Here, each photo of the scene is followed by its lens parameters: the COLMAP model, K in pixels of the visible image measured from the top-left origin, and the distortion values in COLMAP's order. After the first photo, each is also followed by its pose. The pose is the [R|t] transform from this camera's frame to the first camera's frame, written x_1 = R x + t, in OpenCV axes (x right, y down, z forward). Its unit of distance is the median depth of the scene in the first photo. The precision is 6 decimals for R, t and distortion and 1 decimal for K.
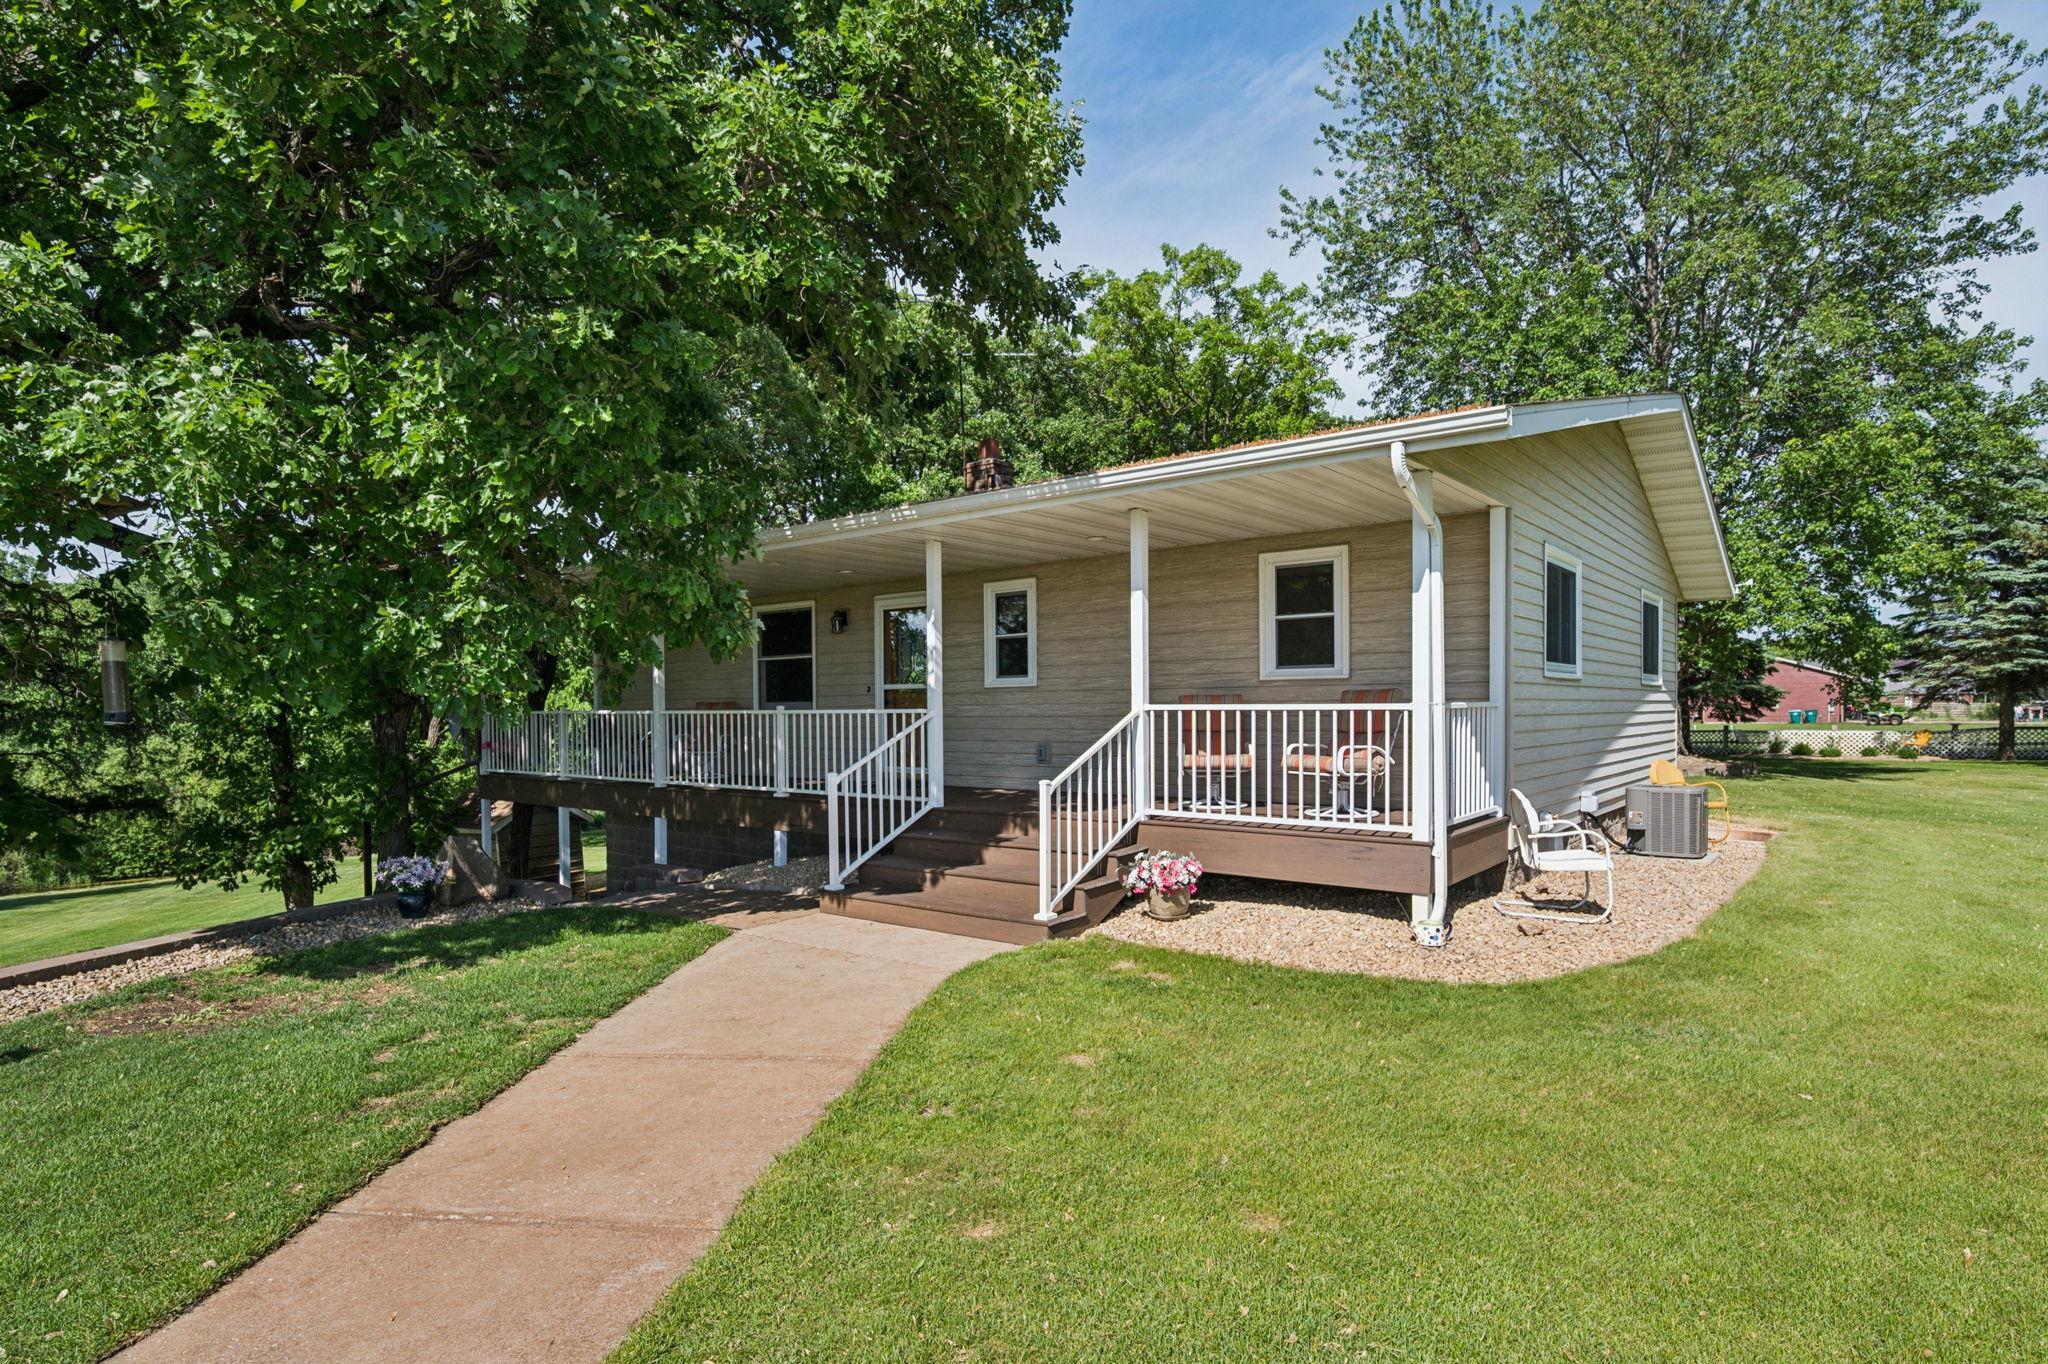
lens RADIAL K [[1089.7, 0, 1018.1], [0, 1089.7, 749.1], [0, 0, 1]] dist [-0.001577, -0.000054]
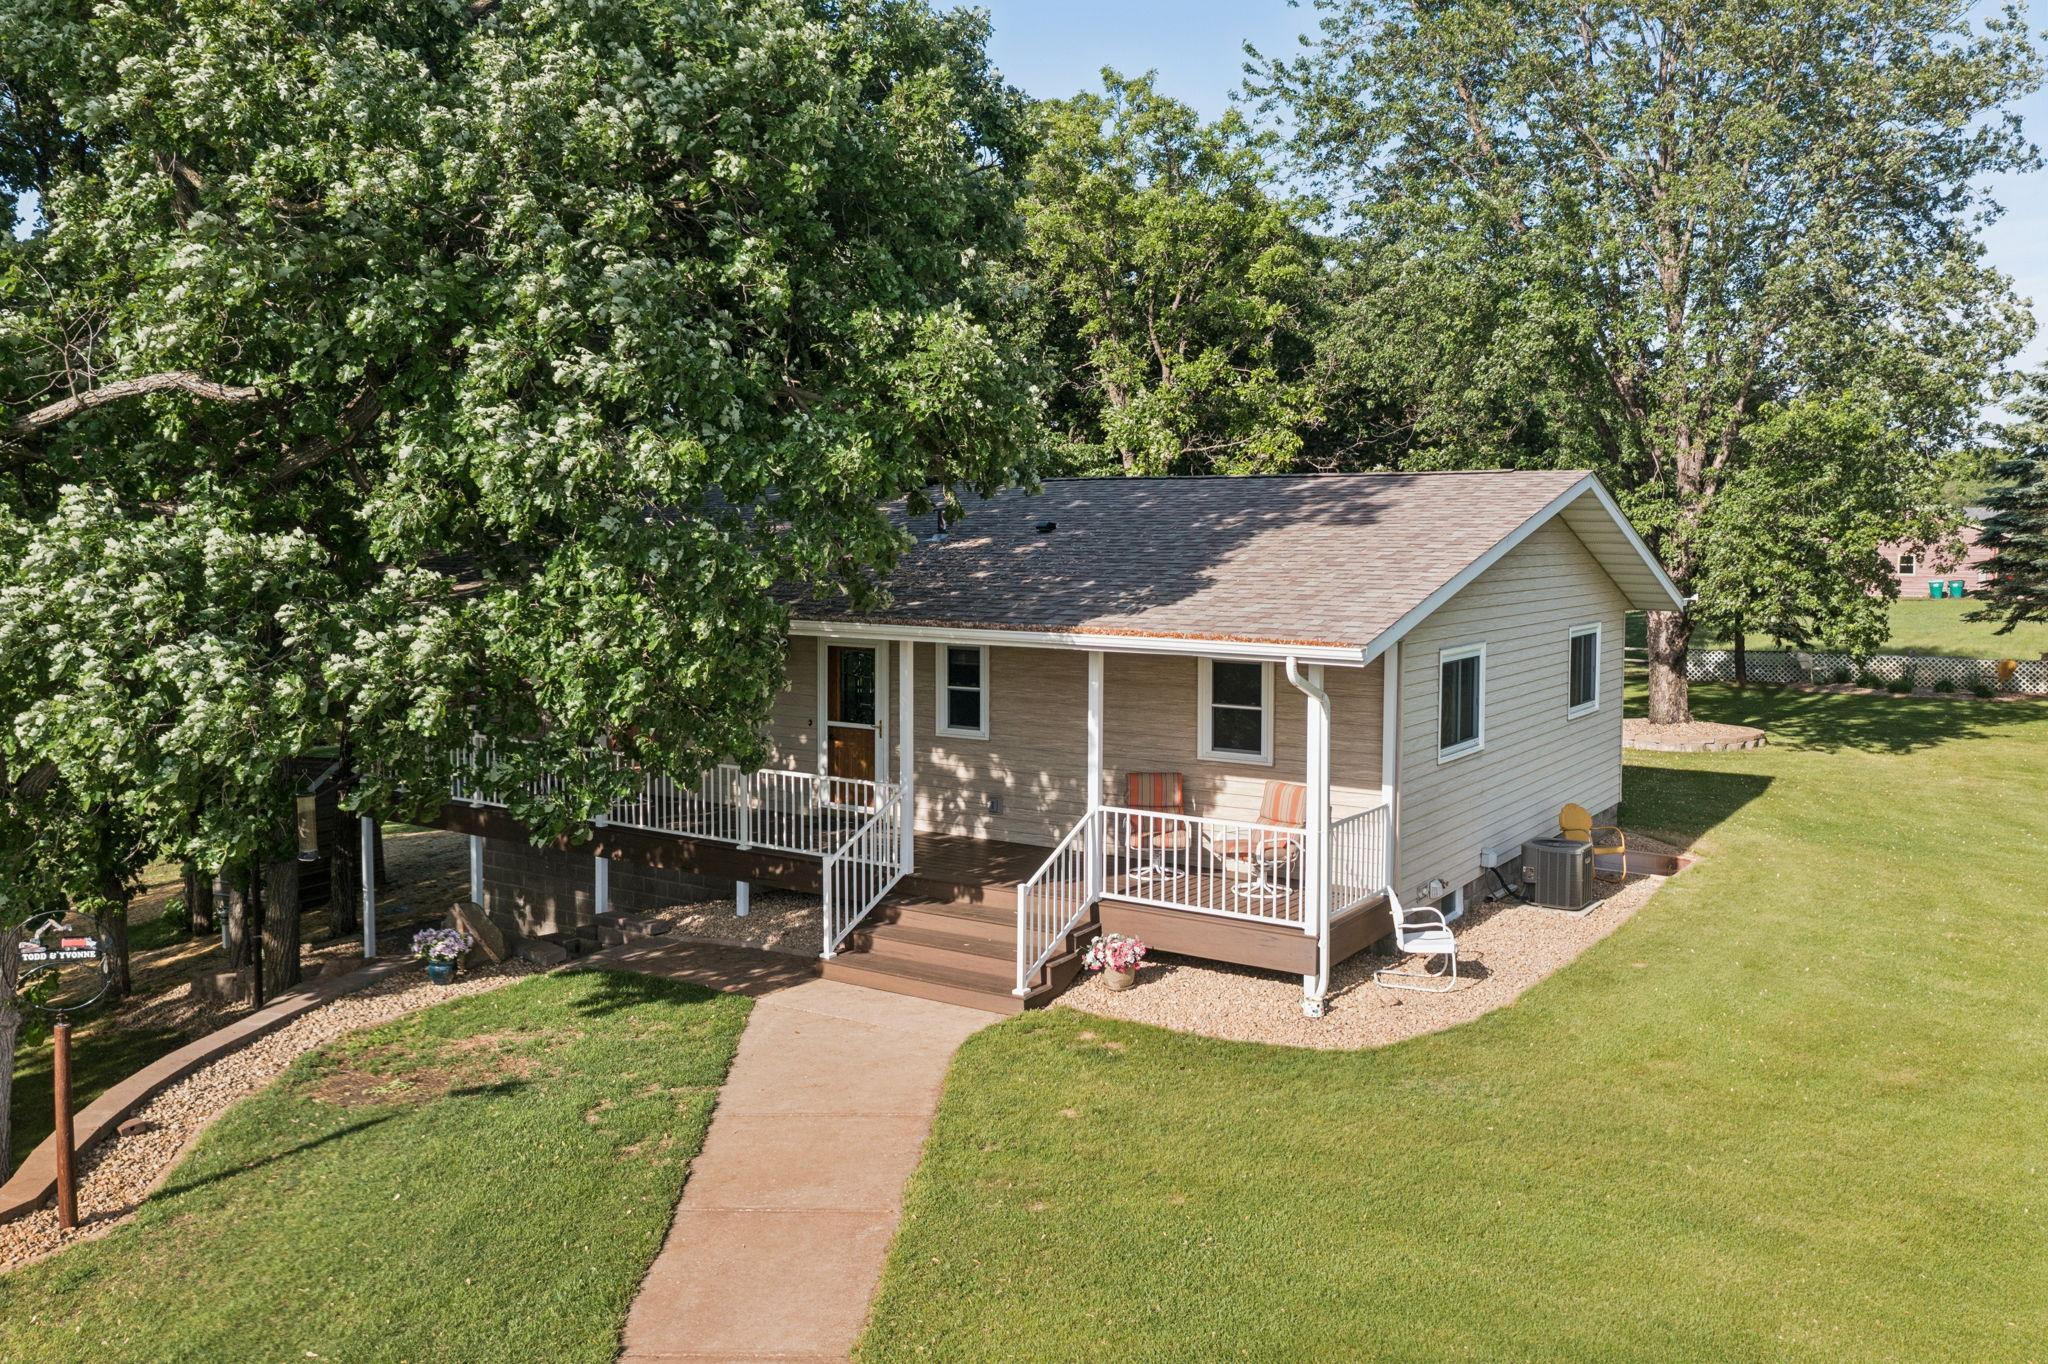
lens RADIAL K [[1639.1, 0, 1024.0], [0, 1639.1, 682.0], [0, 0, 1]] dist [0.007013, 0.003135]
pose [[0.995275, 0.005623, 0.096929, -0.179472], [-0.010575, 0.998660, 0.050656, -0.339872], [-0.096514, -0.051442, 0.994001, -0.981089]]
